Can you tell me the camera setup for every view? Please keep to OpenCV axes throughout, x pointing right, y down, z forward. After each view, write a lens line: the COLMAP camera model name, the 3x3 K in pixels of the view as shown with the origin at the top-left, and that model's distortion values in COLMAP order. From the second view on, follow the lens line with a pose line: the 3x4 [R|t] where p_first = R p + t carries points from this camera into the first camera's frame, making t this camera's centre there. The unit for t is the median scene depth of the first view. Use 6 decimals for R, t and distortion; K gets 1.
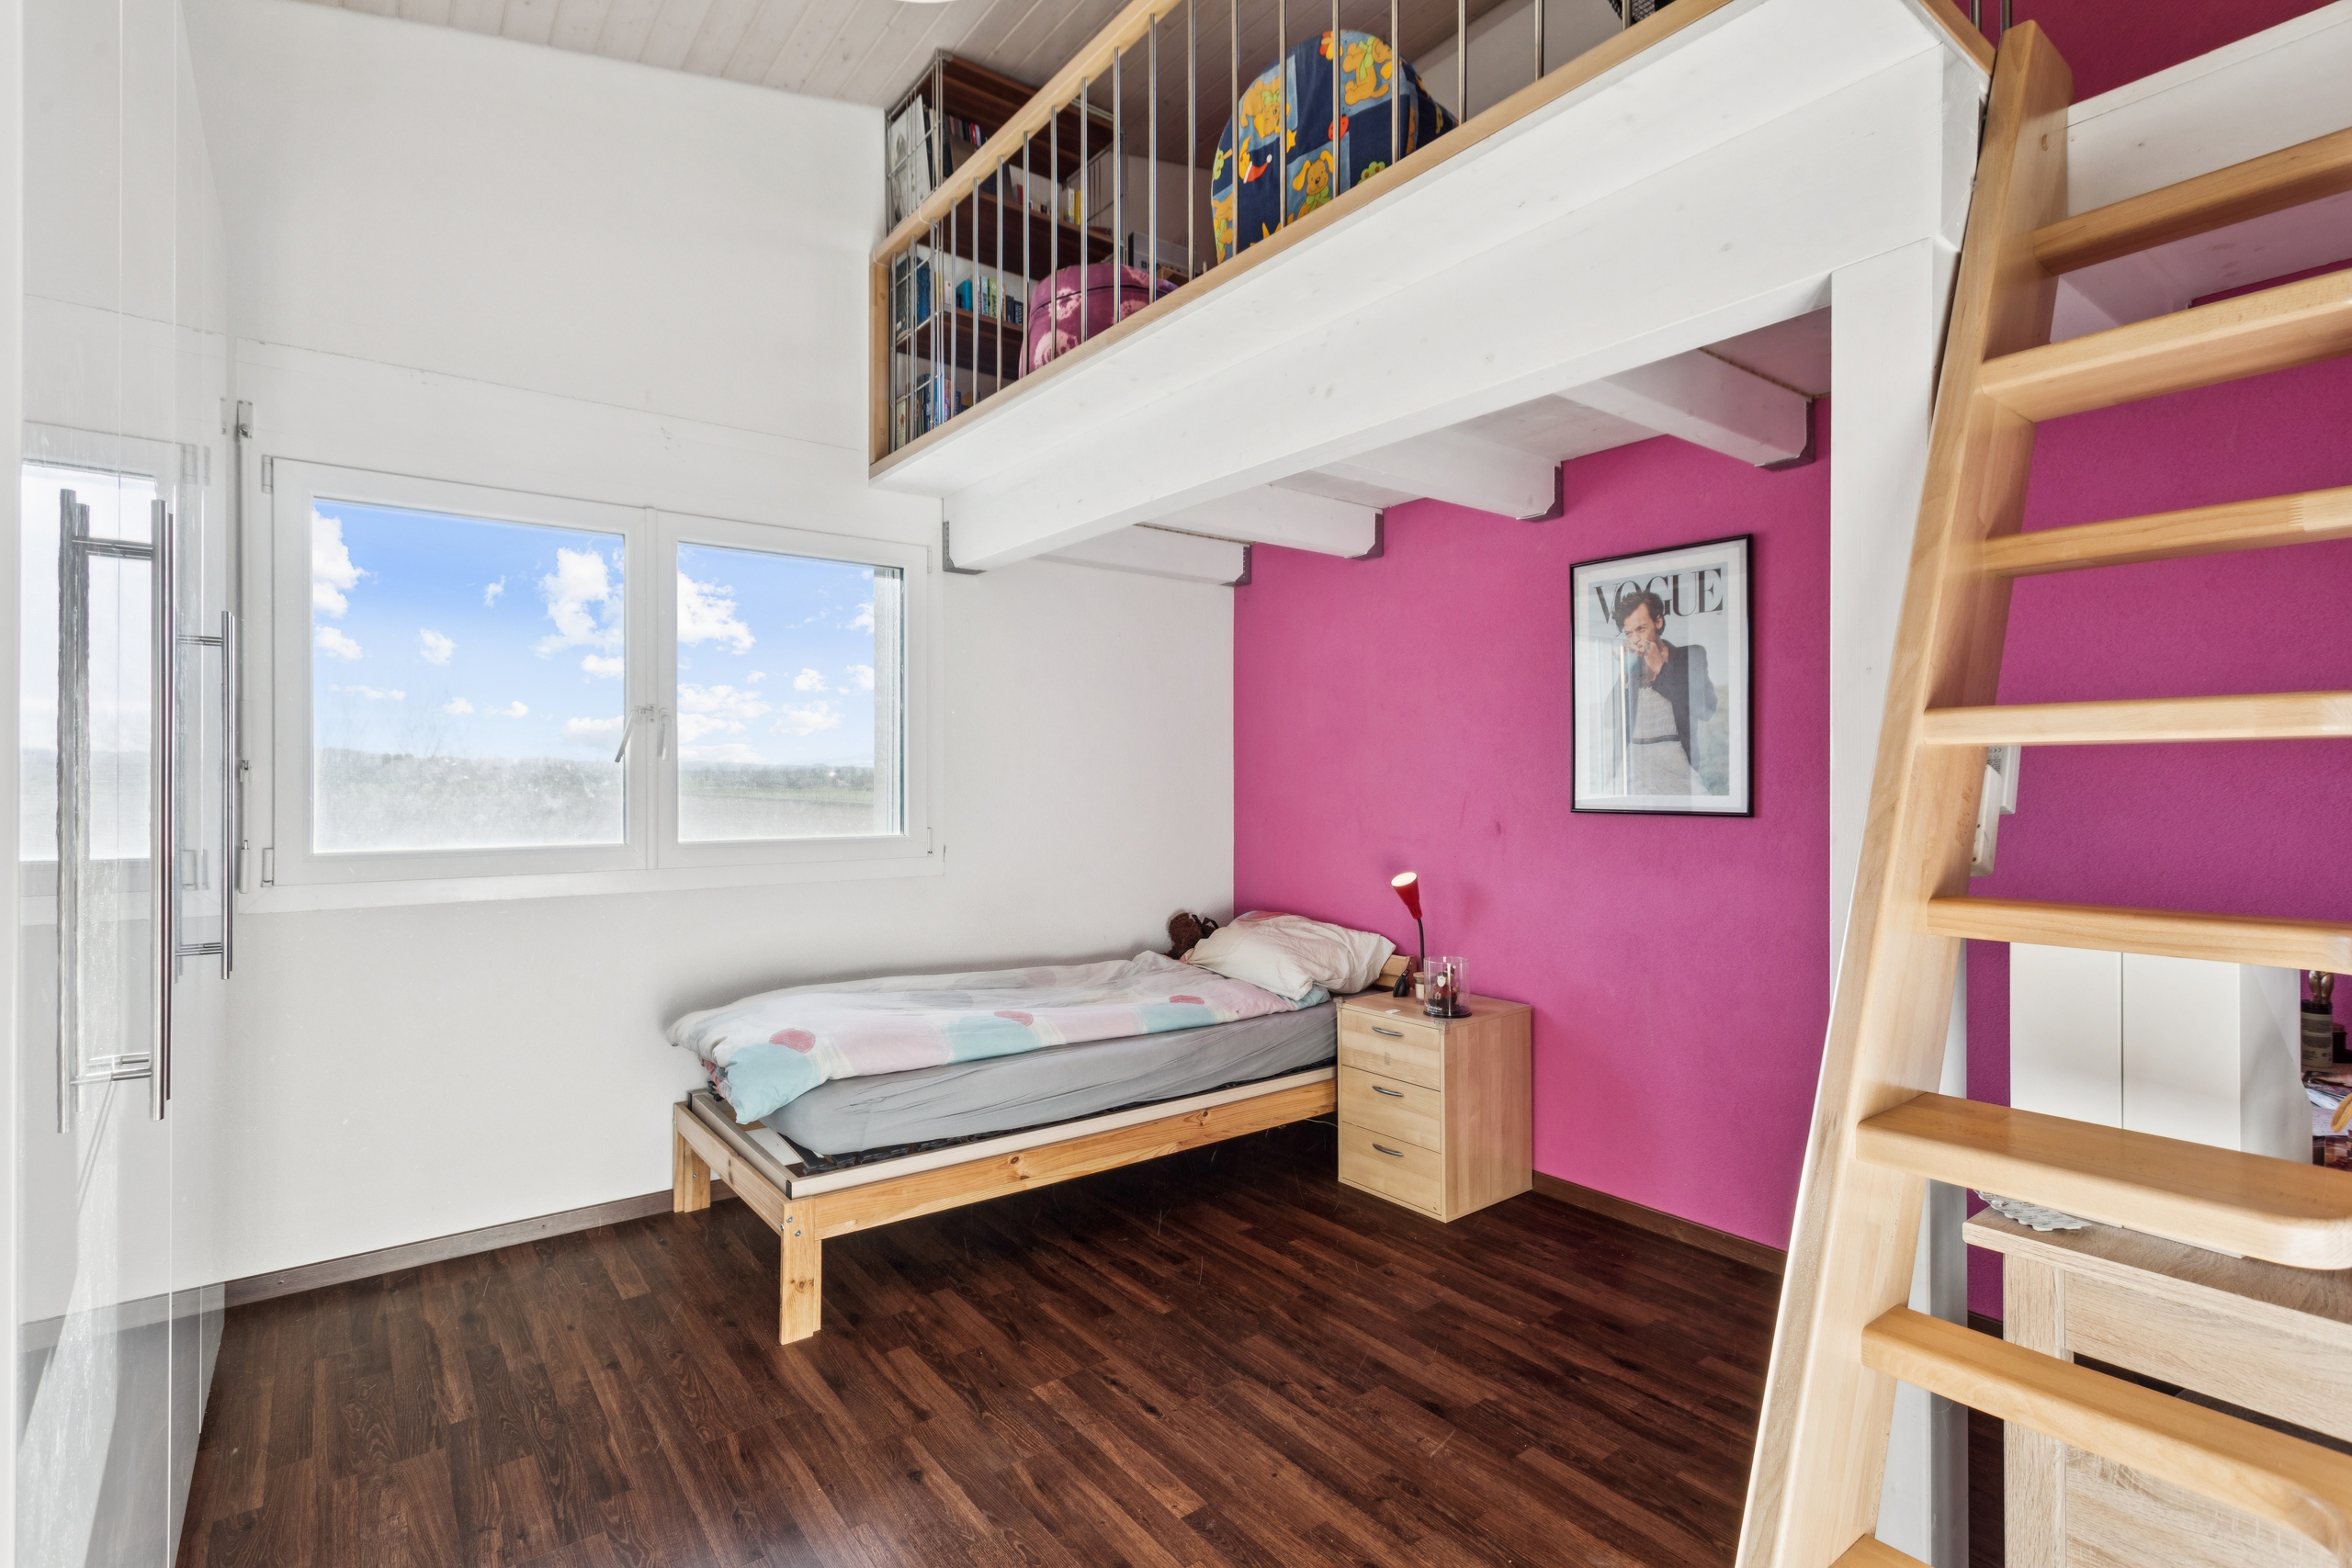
lens RADIAL K [[1134.1, 0, 1175.2], [0, 1134.1, 789.7], [0, 0, 1]] dist [-0.003989, -0.000526]
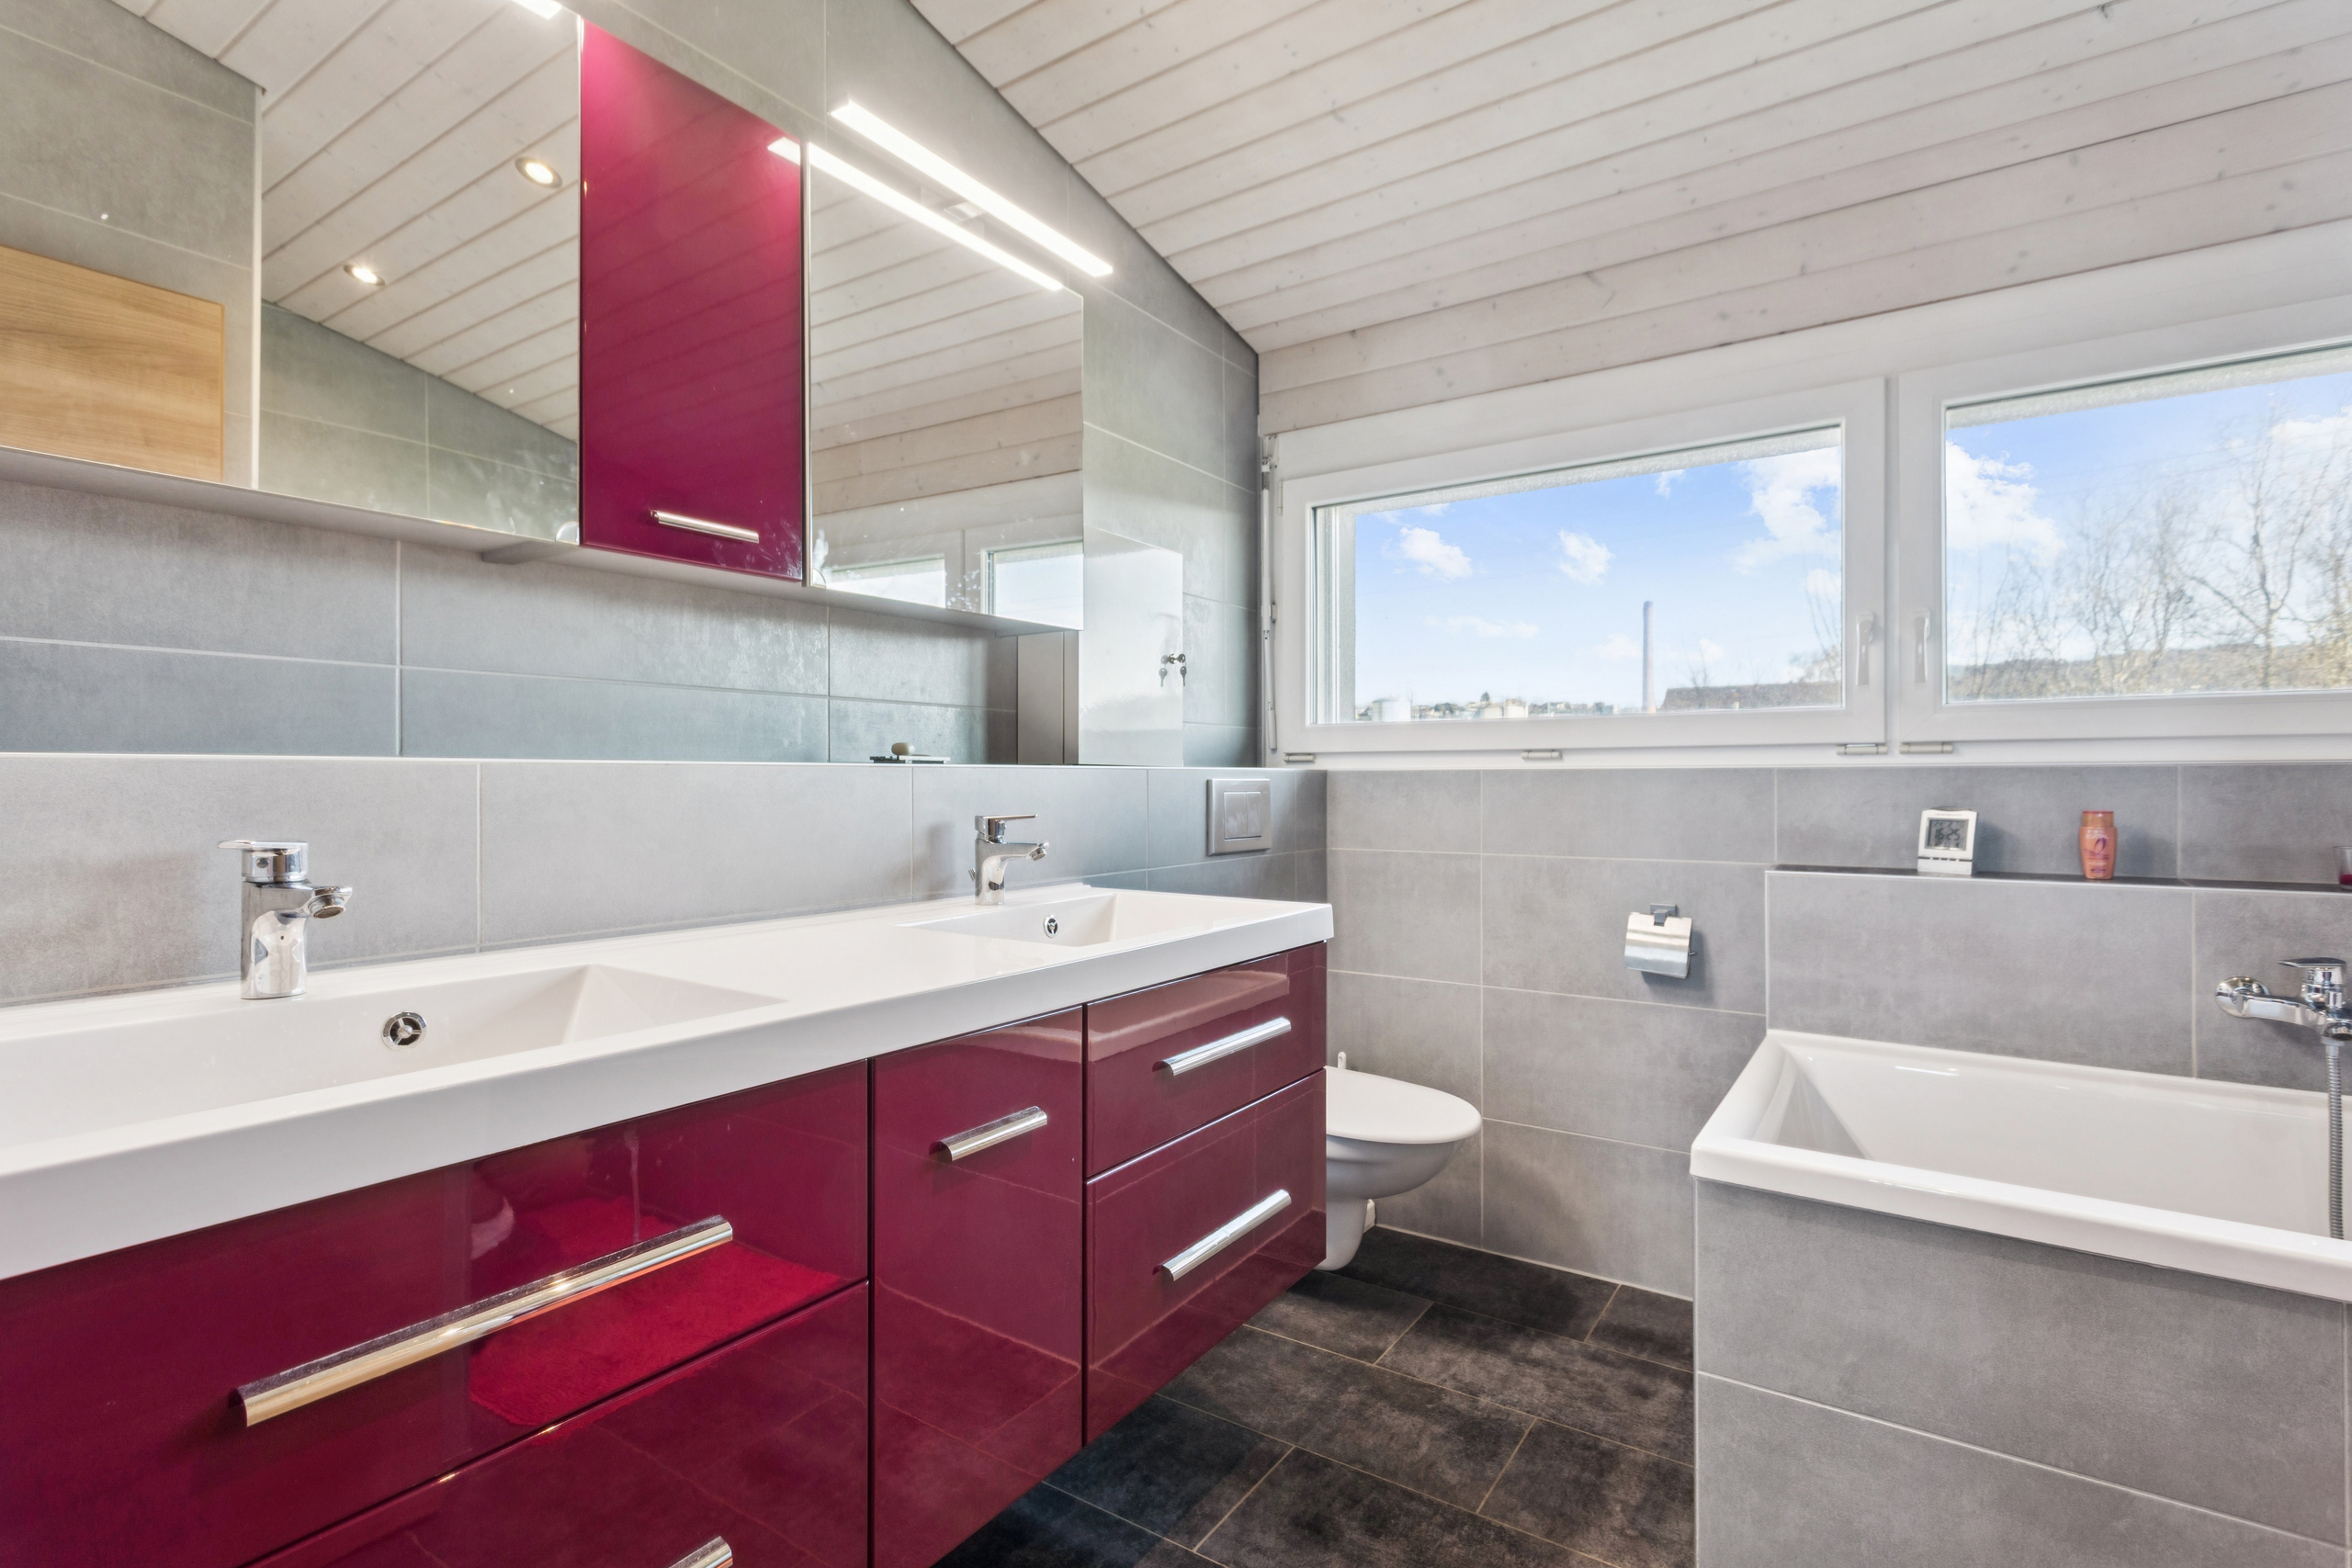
lens RADIAL K [[1134.1, 0, 1173.7], [0, 1134.1, 780.0], [0, 0, 1]] dist [-0.003989, -0.000526]
pose [[0.557276, -0.003406, -0.830320, -0.198392], [0.004371, 0.999990, -0.001168, 0.001213], [0.830316, -0.002979, 0.557285, 0.359636]]
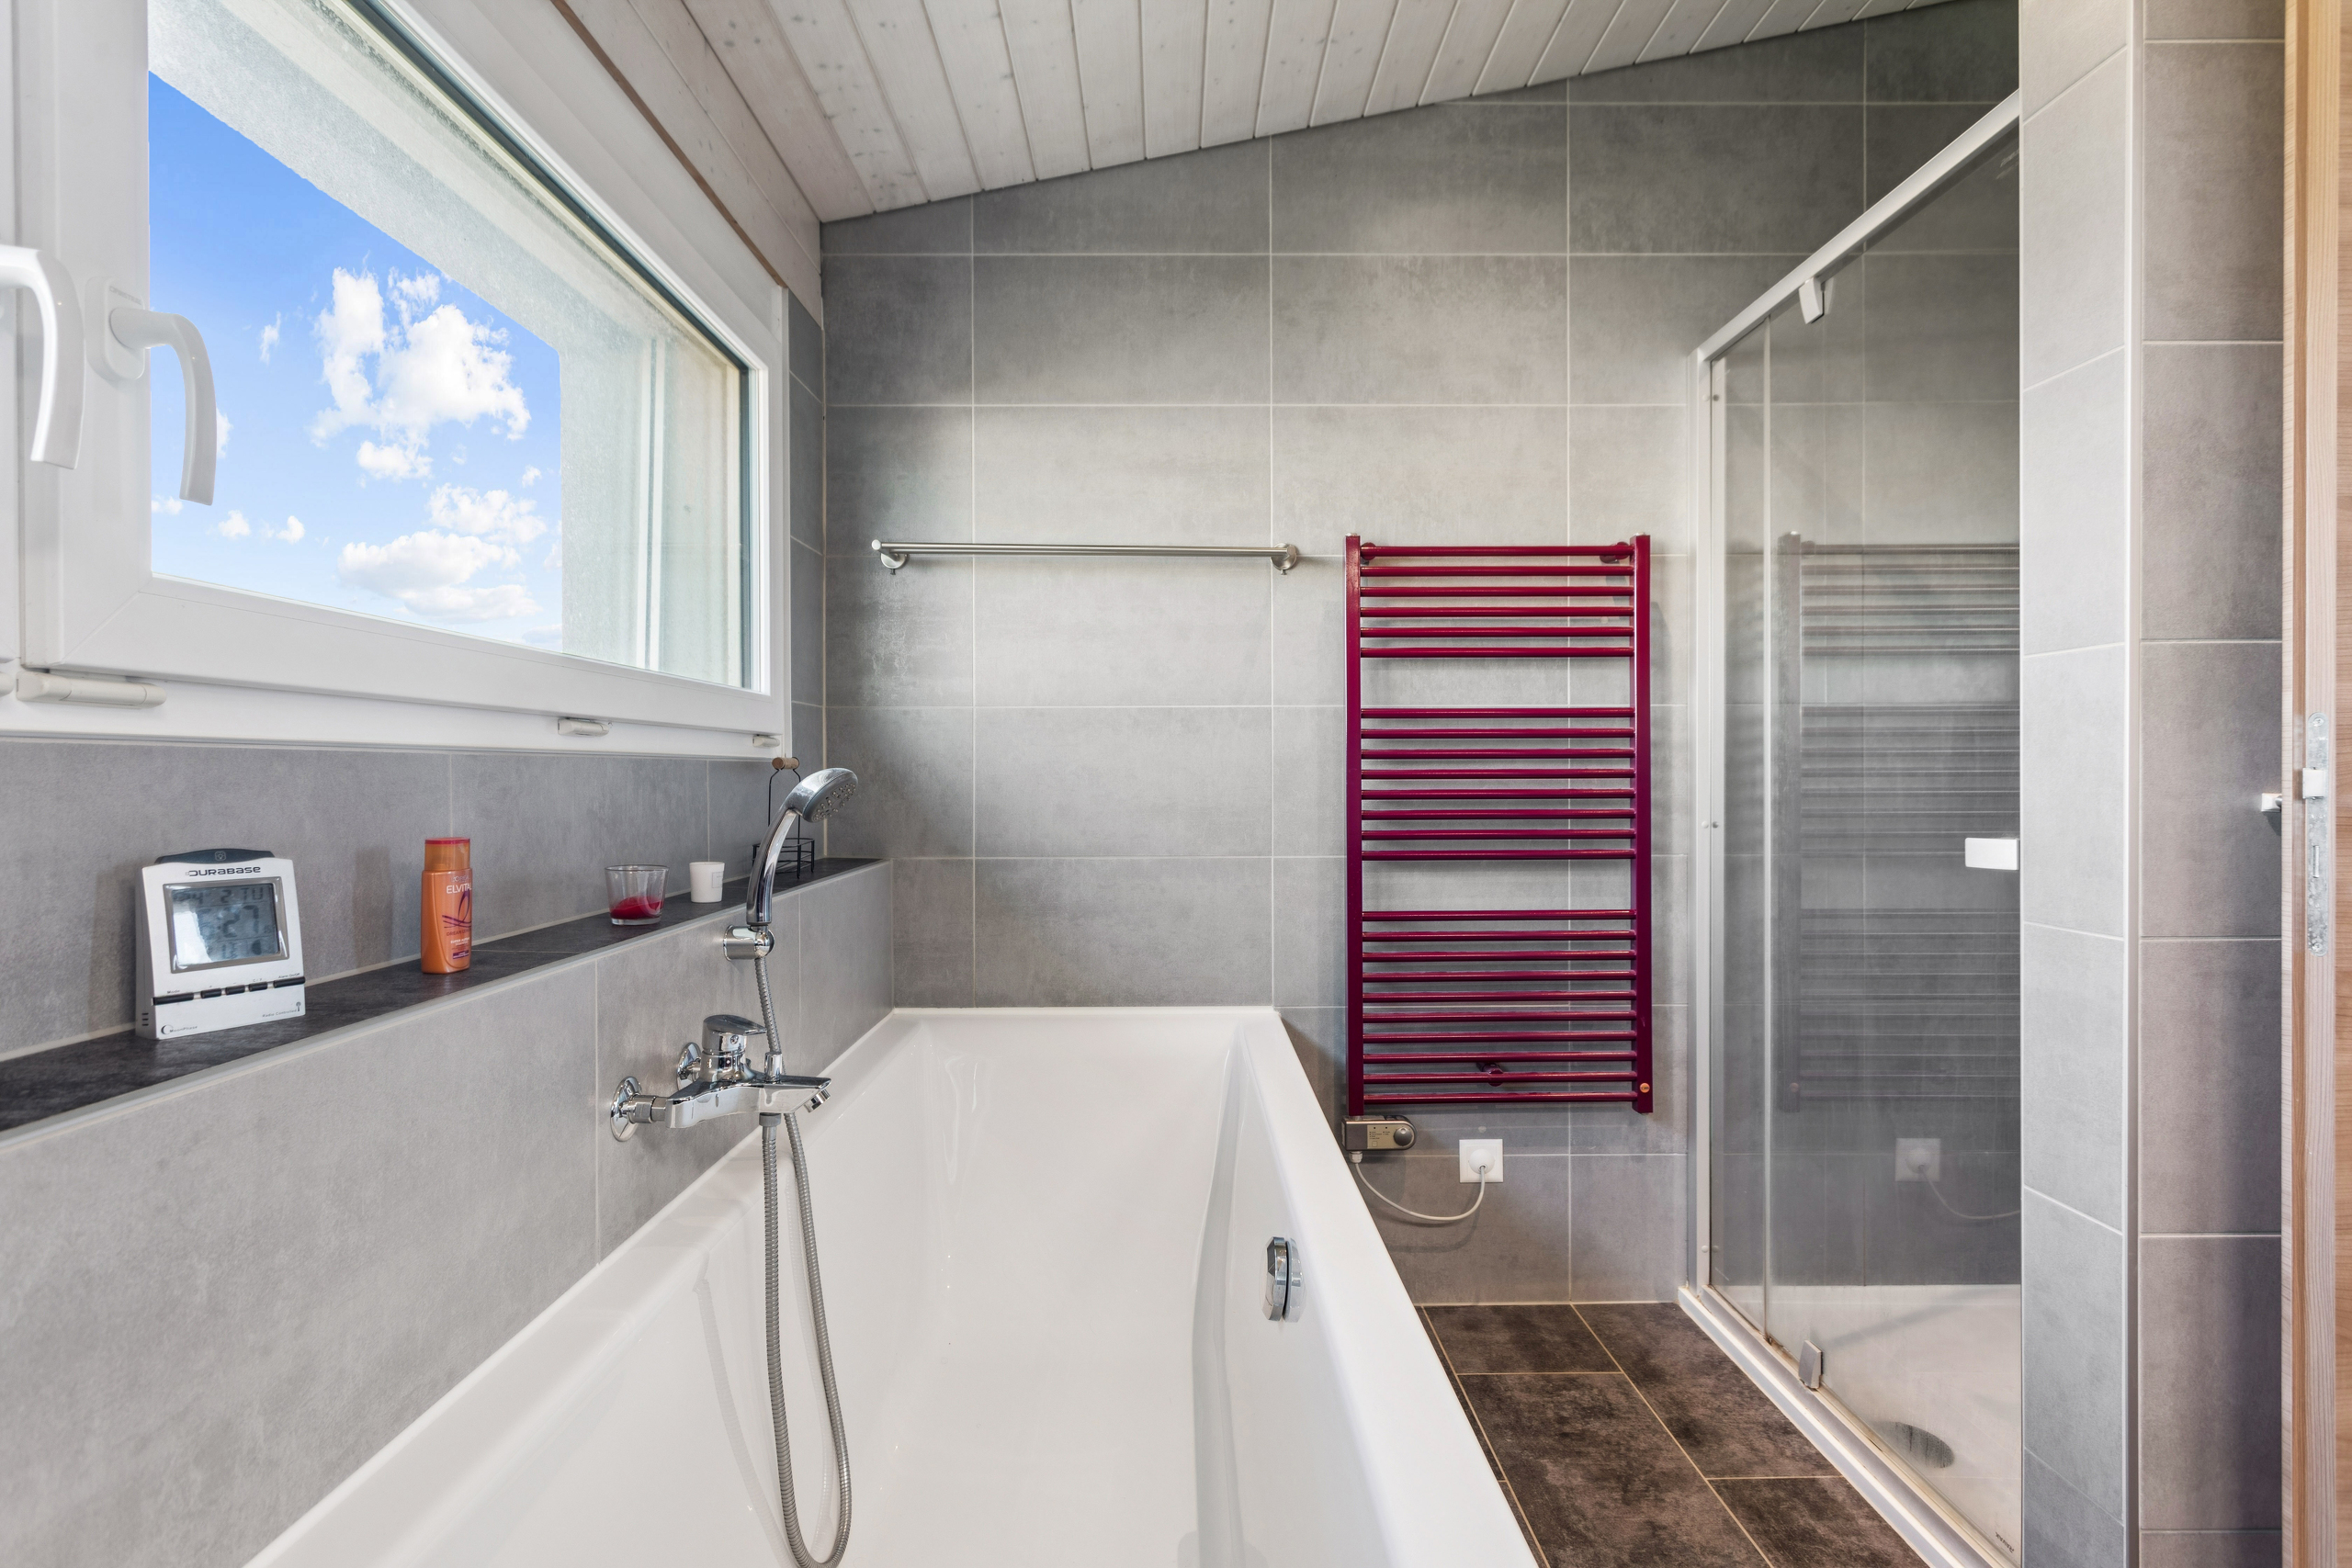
lens RADIAL K [[1134.1, 0, 1178.1], [0, 1134.1, 786.5], [0, 0, 1]] dist [-0.003989, -0.000526]
pose [[0.364131, -0.009826, 0.931296, -0.740271], [-0.004385, 0.999915, 0.012265, -0.000115], [-0.931337, -0.008550, 0.364057, 0.911554]]
